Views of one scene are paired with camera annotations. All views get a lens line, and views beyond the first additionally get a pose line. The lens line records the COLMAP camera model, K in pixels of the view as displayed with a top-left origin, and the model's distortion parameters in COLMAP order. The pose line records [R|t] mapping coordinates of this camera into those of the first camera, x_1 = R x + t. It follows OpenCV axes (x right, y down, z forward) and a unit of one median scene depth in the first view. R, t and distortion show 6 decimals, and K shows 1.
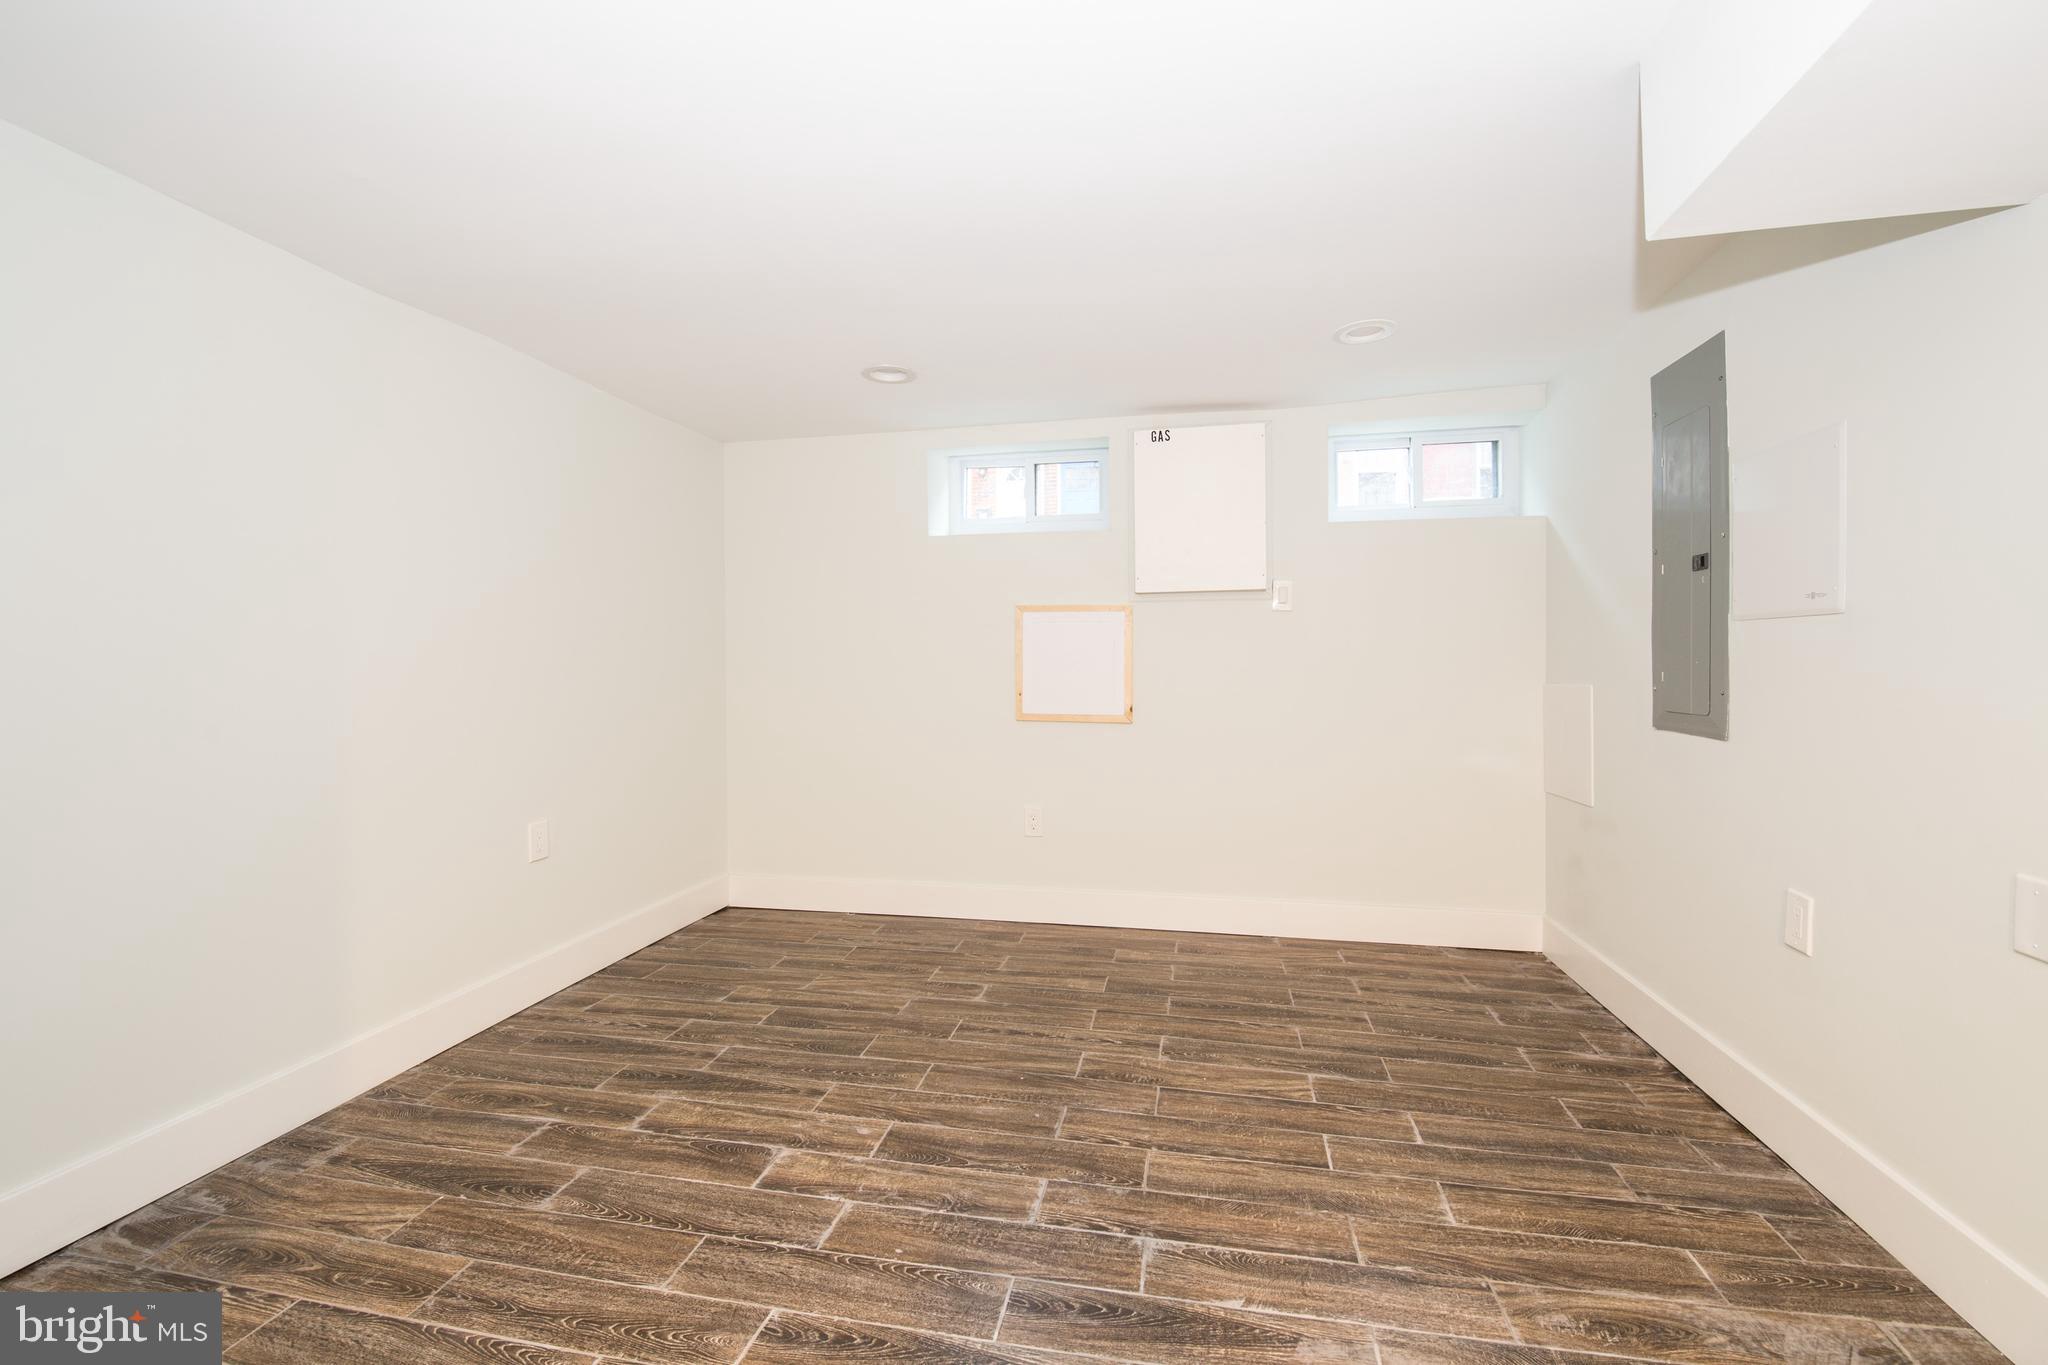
lens RADIAL K [[901.1, 0, 1019.5], [0, 901.1, 673.7], [0, 0, 1]] dist [0.000684, -0.009055]
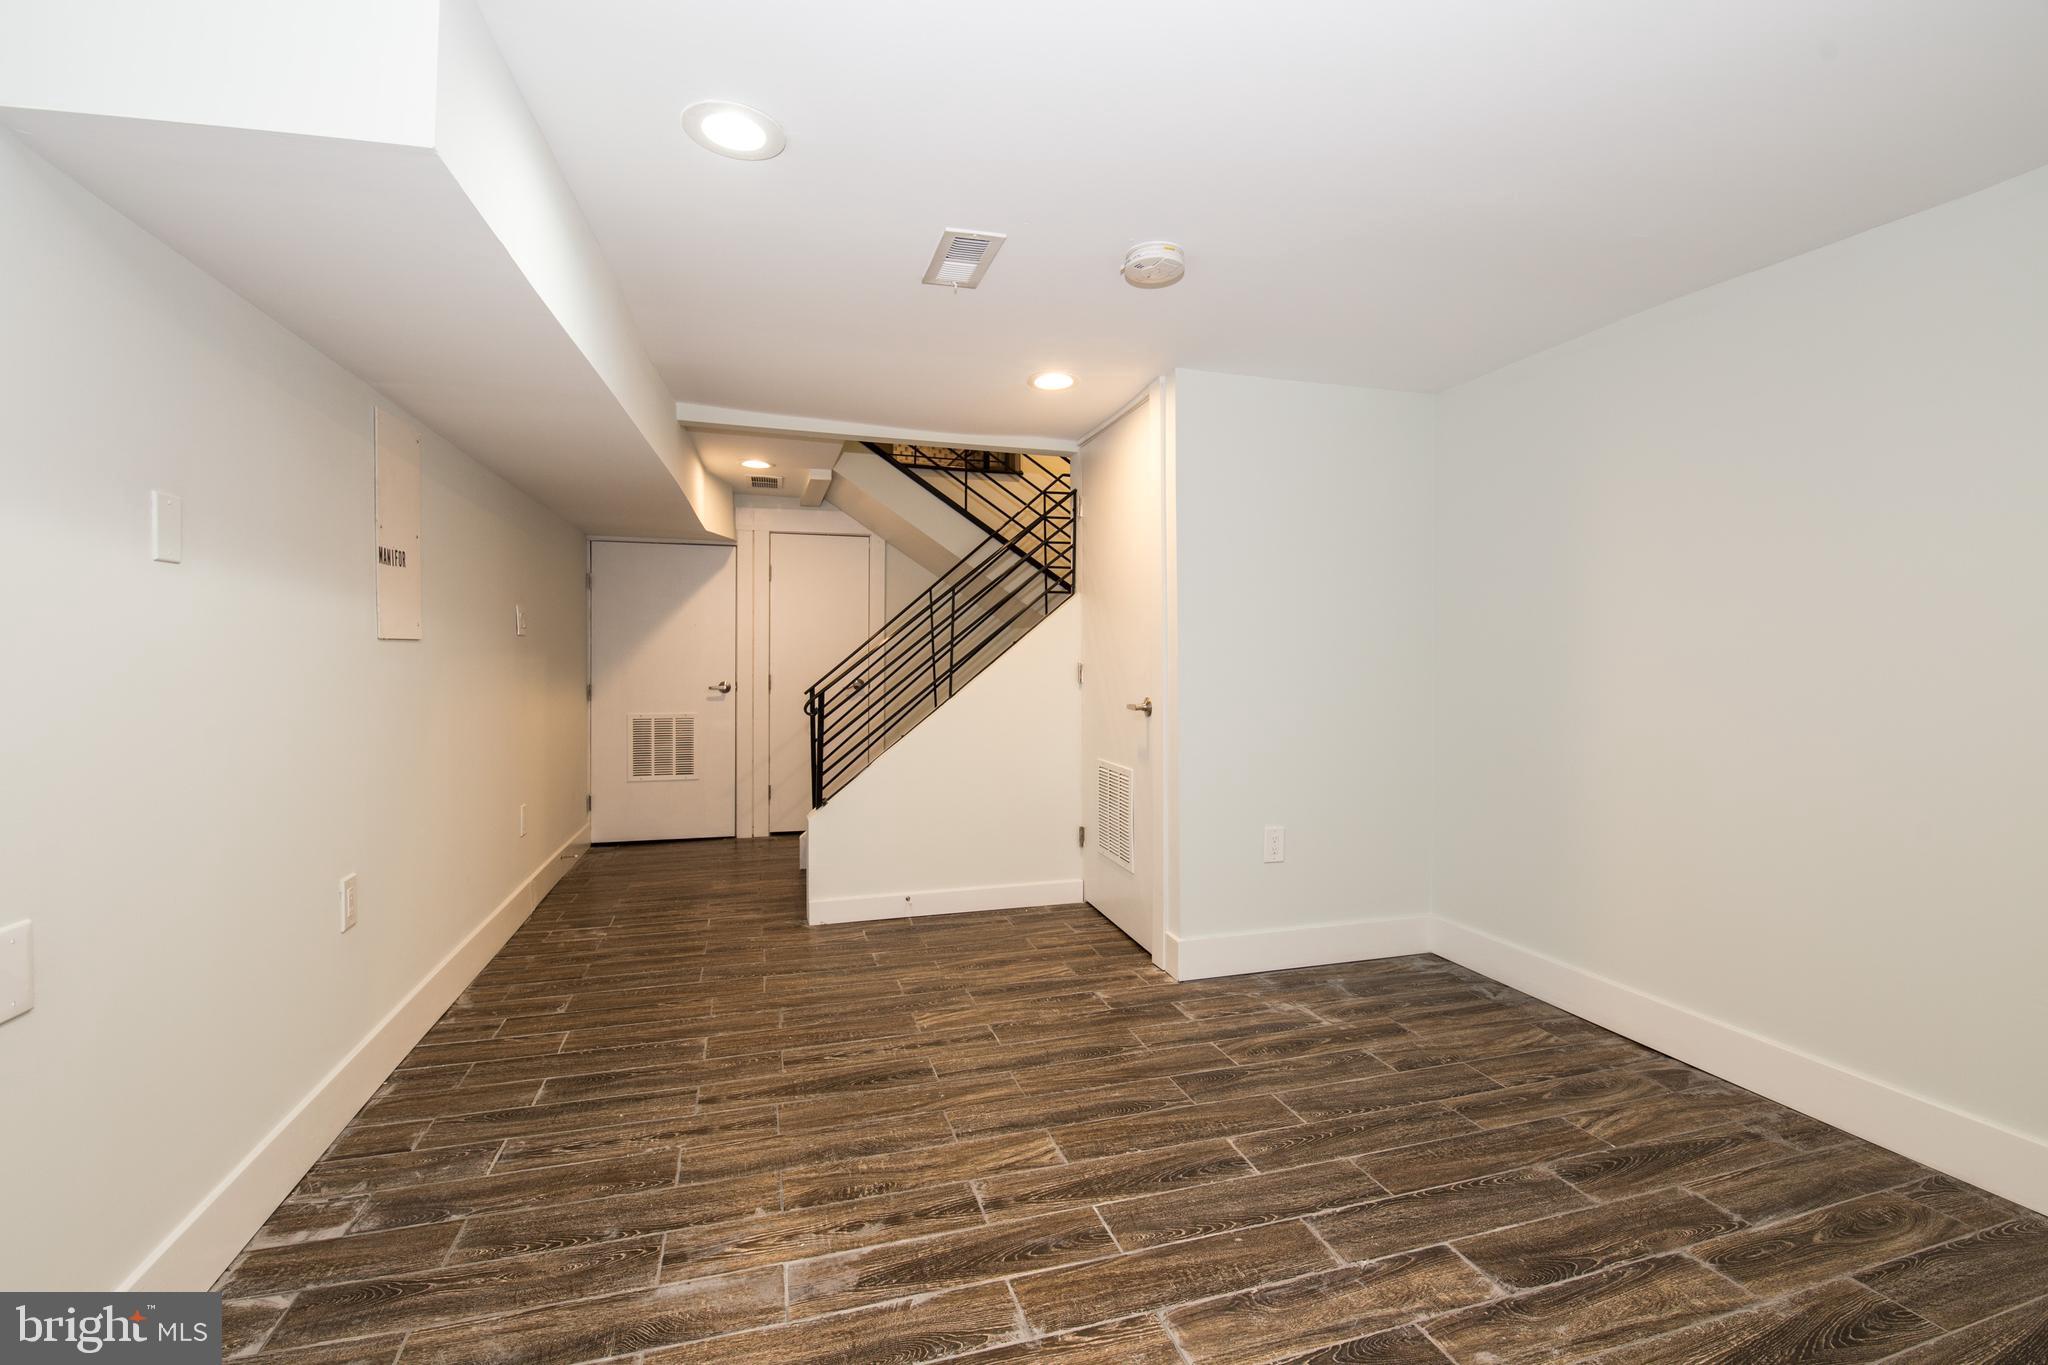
lens RADIAL K [[901.1, 0, 1025.6], [0, 901.1, 669.7], [0, 0, 1]] dist [0.000684, -0.009055]
pose [[-0.879961, 0.011812, -0.474899, 0.532429], [-0.001408, 0.999622, 0.027472, -0.031038], [0.475044, 0.024843, -0.879611, 1.695206]]
